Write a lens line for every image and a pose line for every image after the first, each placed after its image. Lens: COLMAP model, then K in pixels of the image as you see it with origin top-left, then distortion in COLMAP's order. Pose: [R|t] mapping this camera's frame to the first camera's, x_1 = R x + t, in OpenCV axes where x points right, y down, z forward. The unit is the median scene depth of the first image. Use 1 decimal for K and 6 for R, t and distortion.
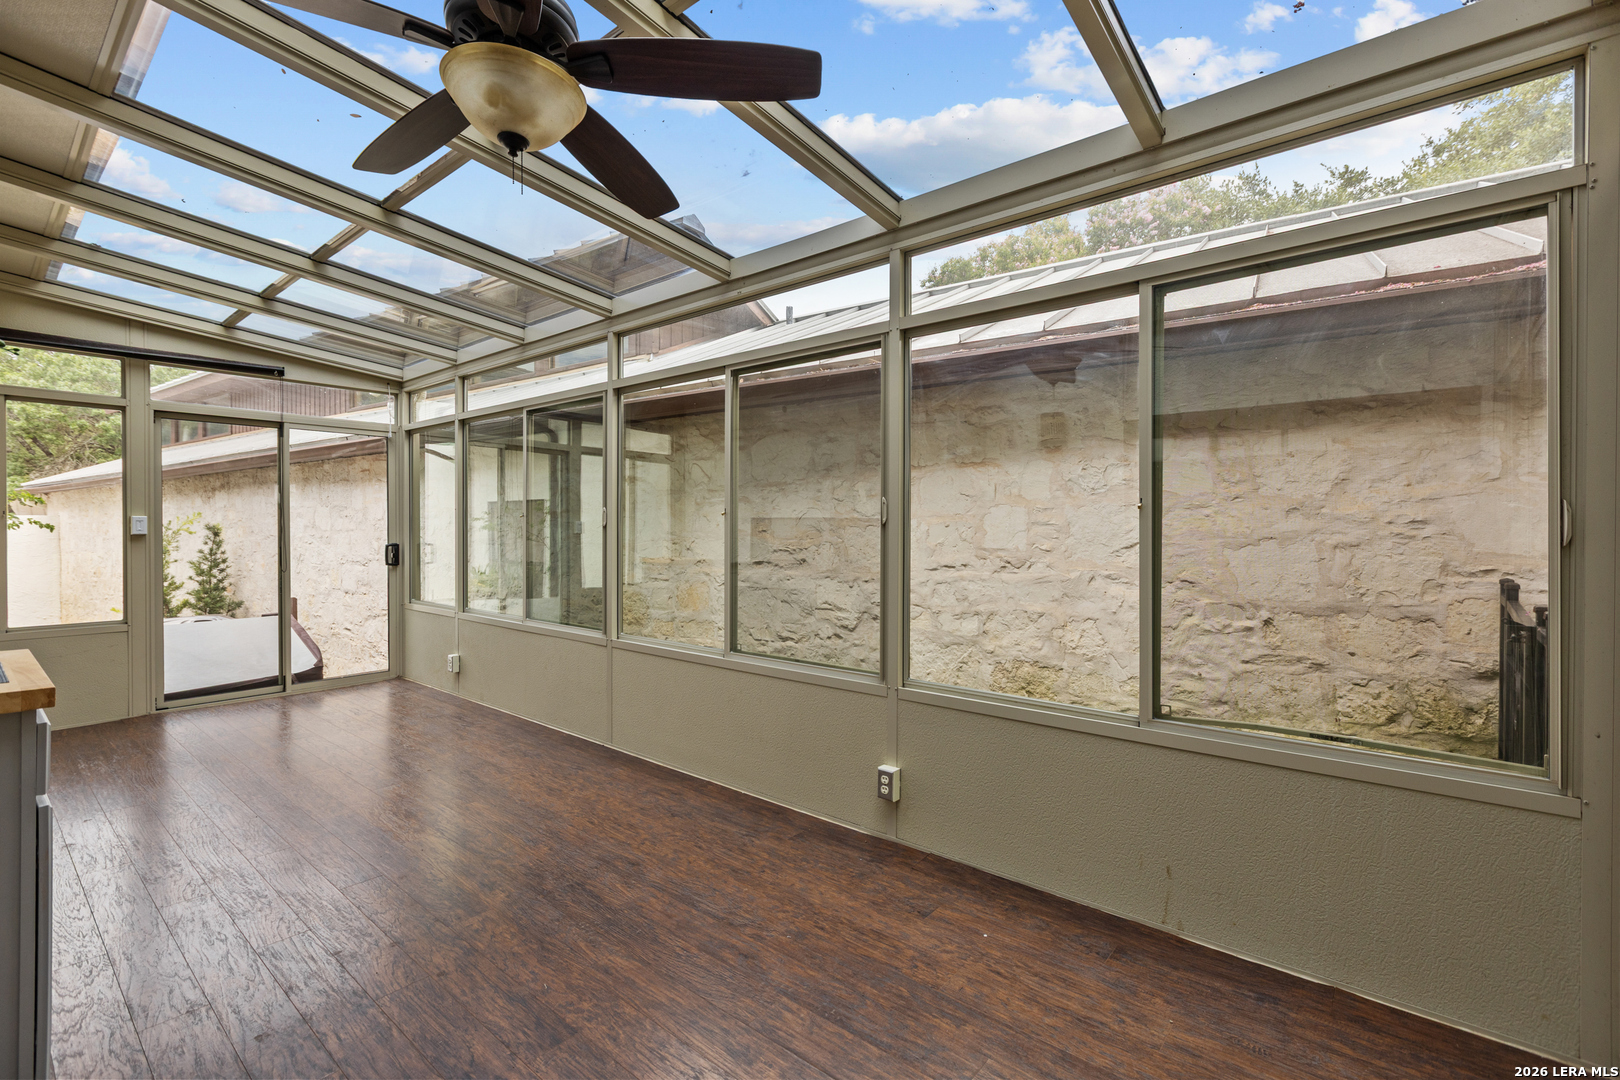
lens RADIAL K [[714.9, 0, 809.6], [0, 714.9, 529.0], [0, 0, 1]] dist [0.000948, 0.000136]
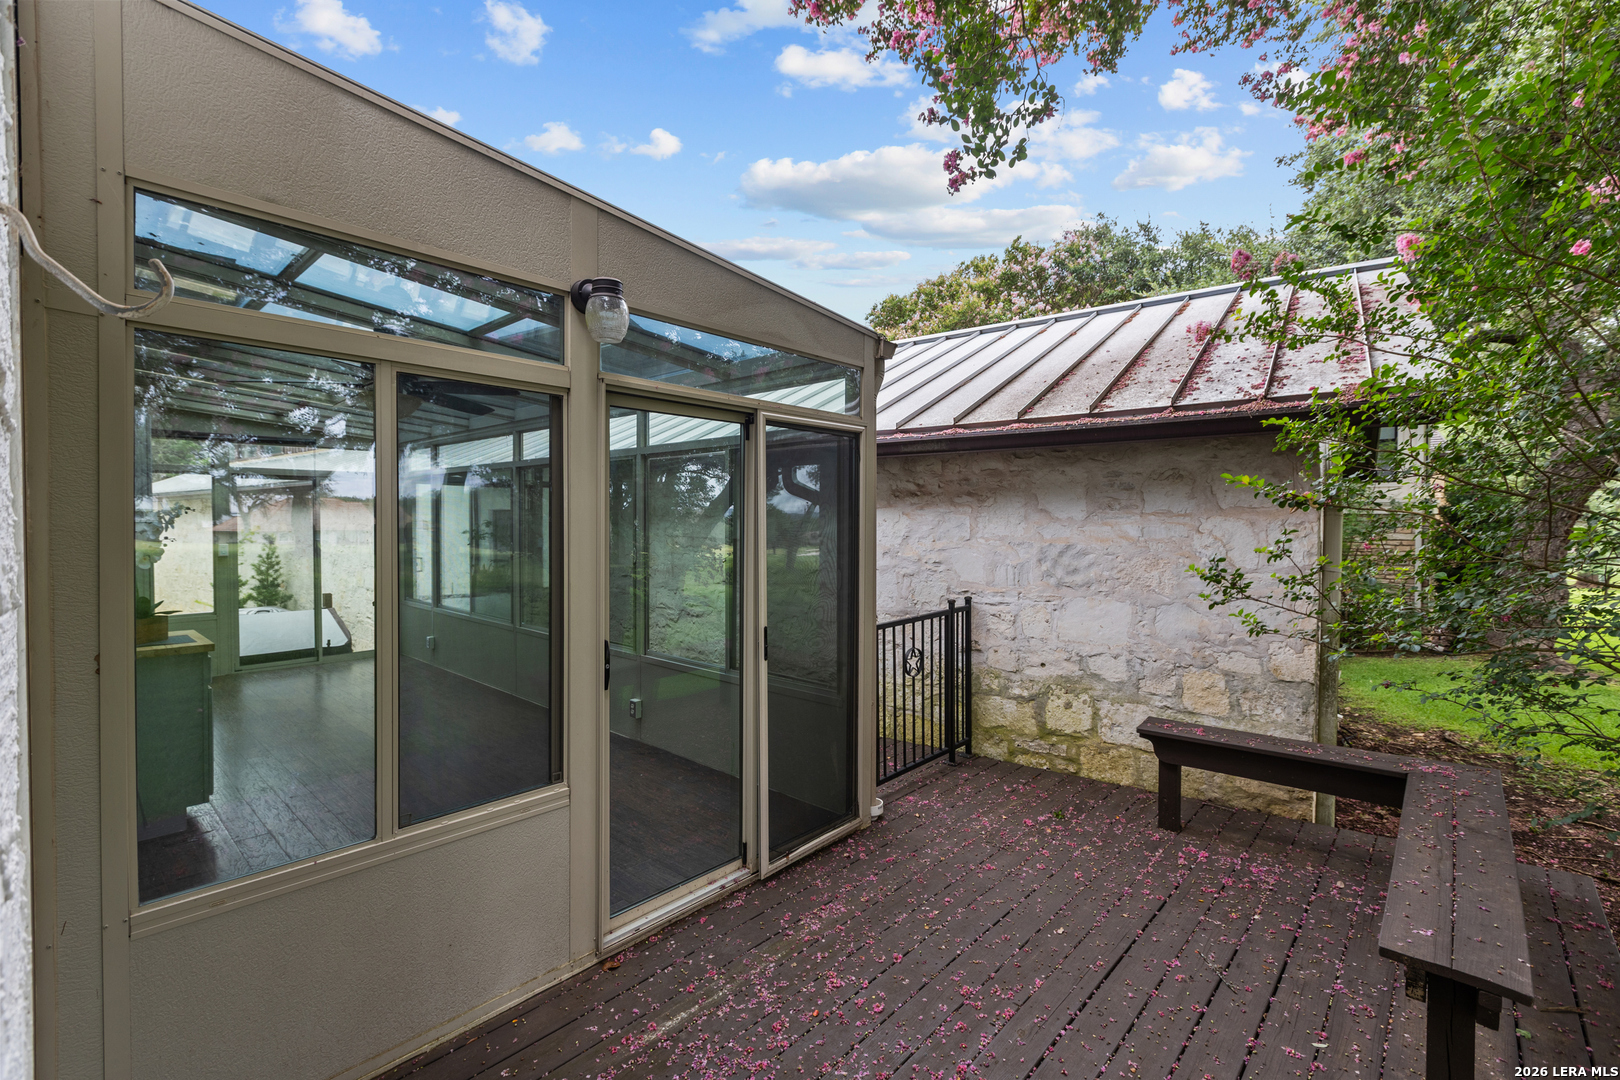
lens RADIAL K [[714.9, 0, 809.6], [0, 714.9, 529.0], [0, 0, 1]] dist [0.000948, 0.000136]
pose [[0.998872, 0.000218, -0.047473, 0.332096], [0.000529, 0.999876, 0.015709, -0.063599], [0.047471, -0.015716, 0.998749, -0.400324]]
